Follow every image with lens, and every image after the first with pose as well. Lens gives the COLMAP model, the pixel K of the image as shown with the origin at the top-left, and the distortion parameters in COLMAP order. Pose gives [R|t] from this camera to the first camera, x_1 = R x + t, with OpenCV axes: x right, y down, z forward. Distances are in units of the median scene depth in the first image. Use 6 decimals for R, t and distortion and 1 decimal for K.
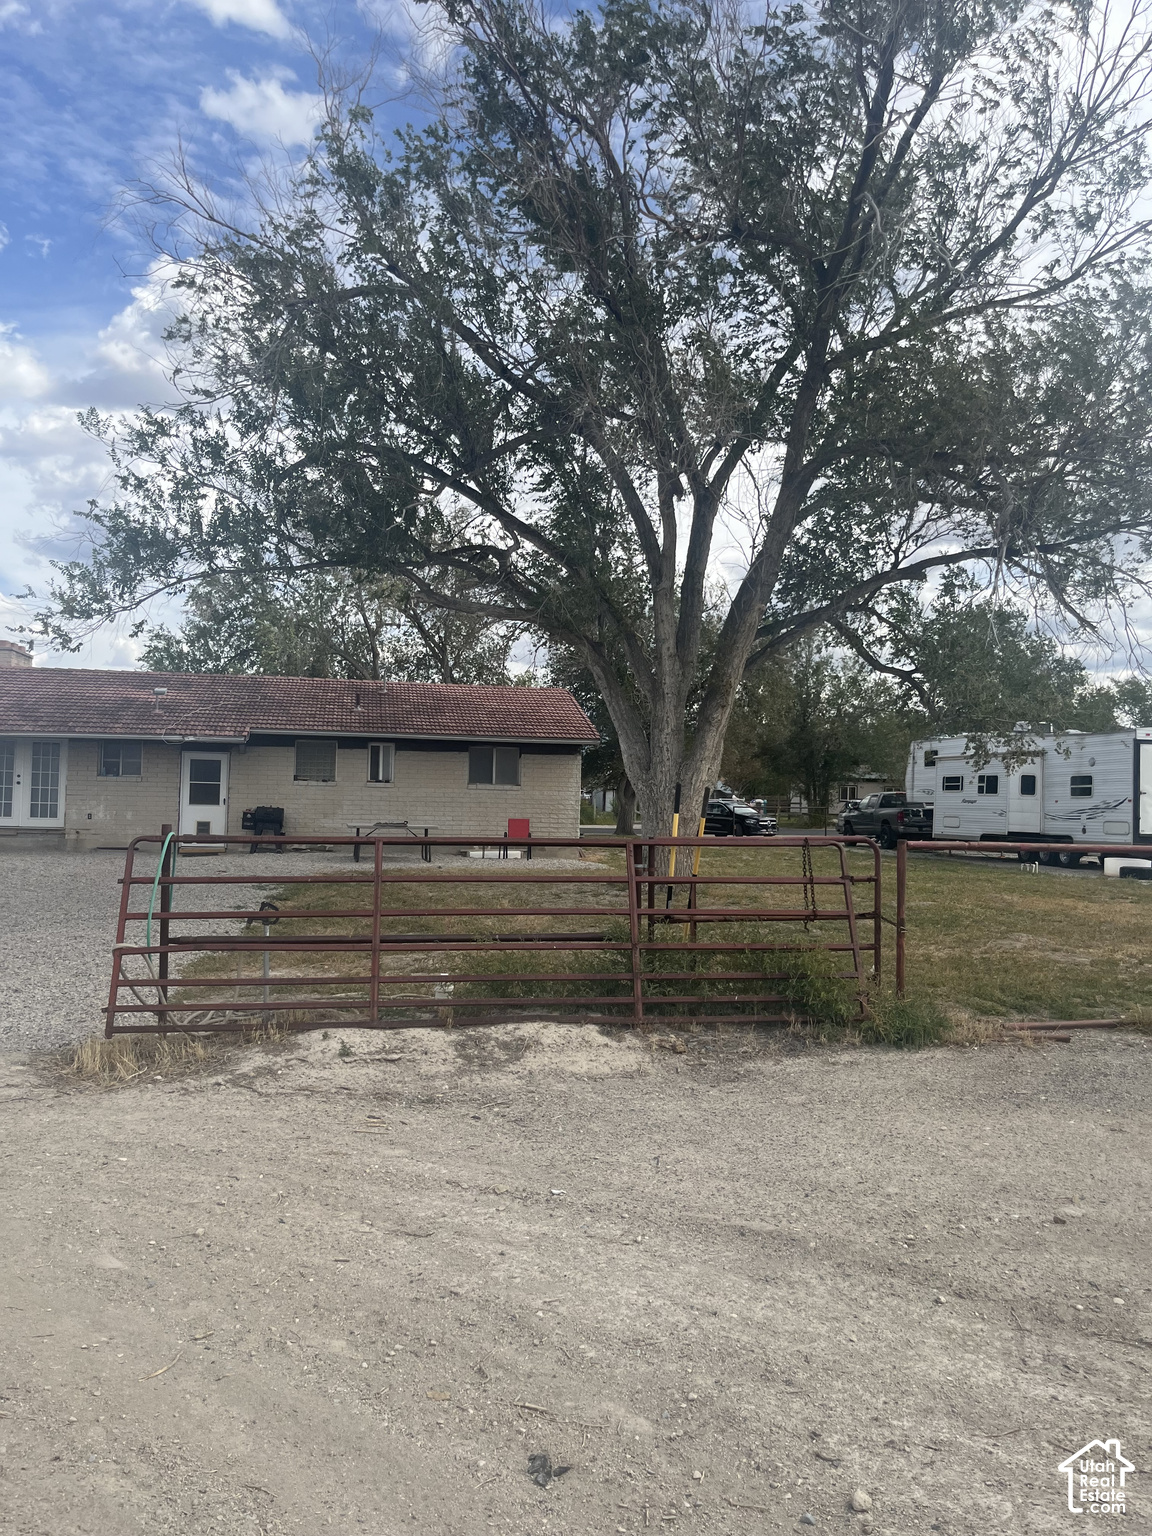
lens RADIAL K [[1136.1, 0, 561.2], [0, 1136.1, 766.7], [0, 0, 1]] dist [0.034238, -0.074246]
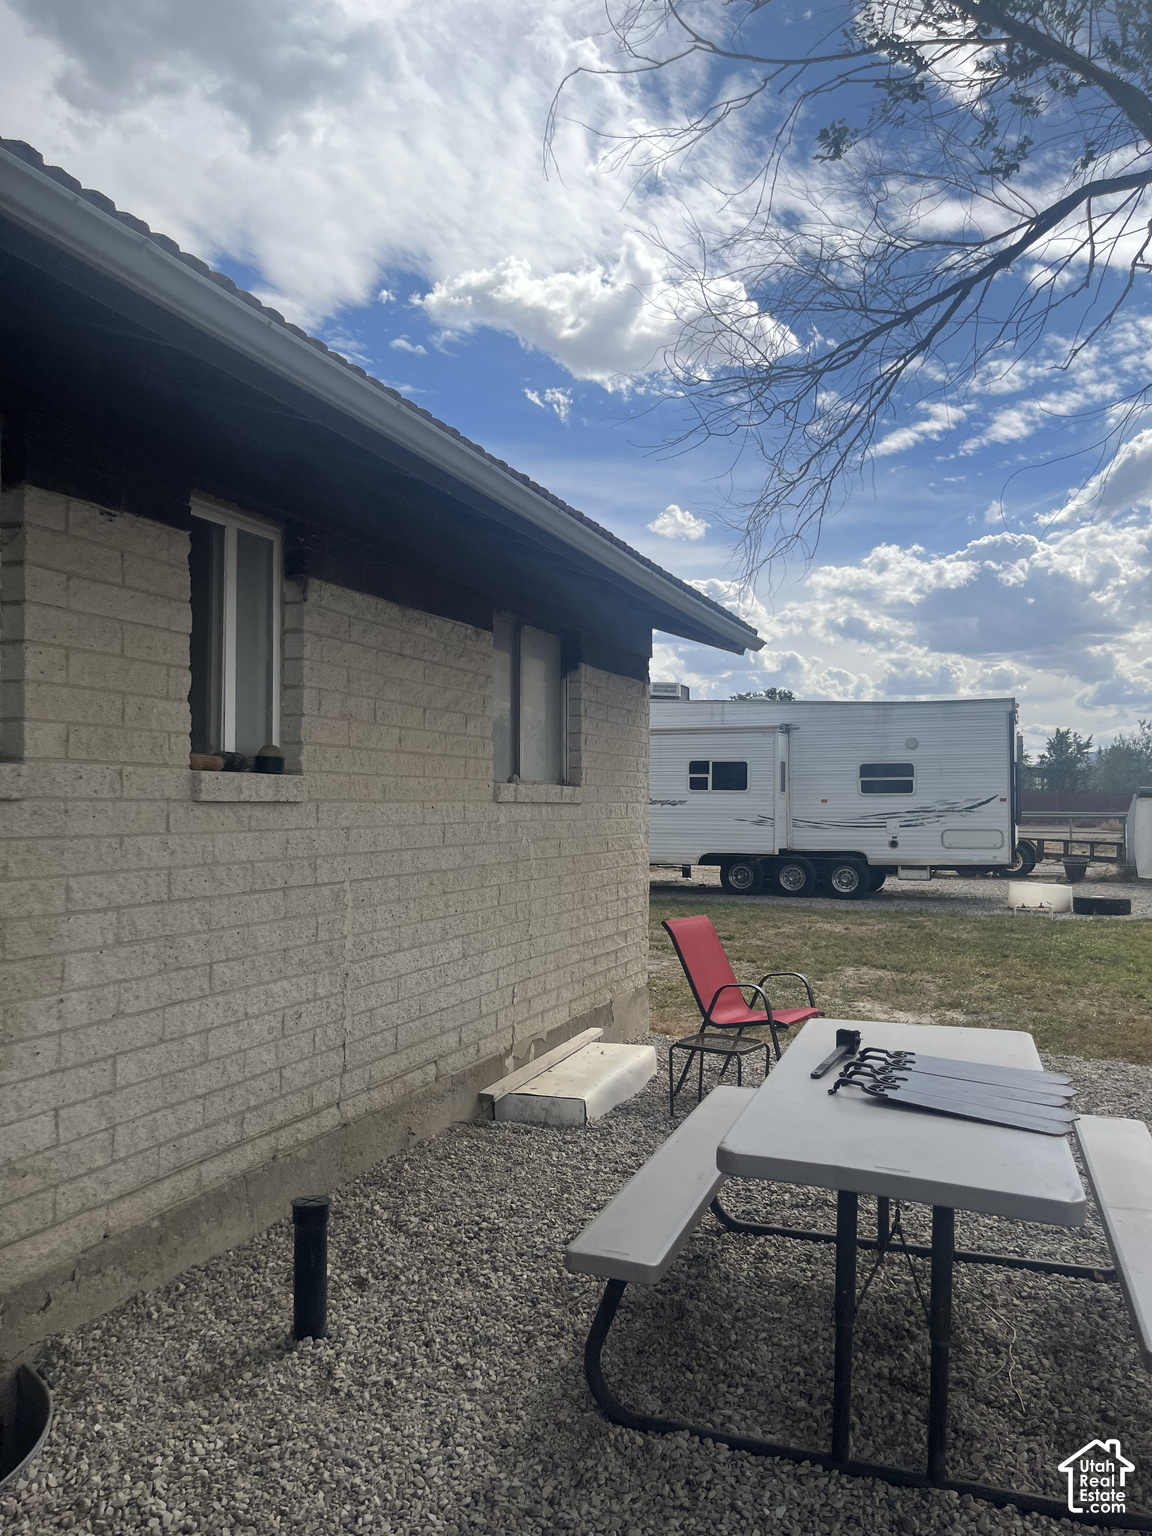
lens RADIAL K [[1136.1, 0, 563.9], [0, 1136.1, 763.1], [0, 0, 1]] dist [0.034238, -0.074246]
pose [[0.565497, 0.008077, 0.824711, -0.226372], [-0.014847, 0.999890, 0.000388, 0.010156], [-0.824617, -0.012464, 0.565554, 0.776730]]
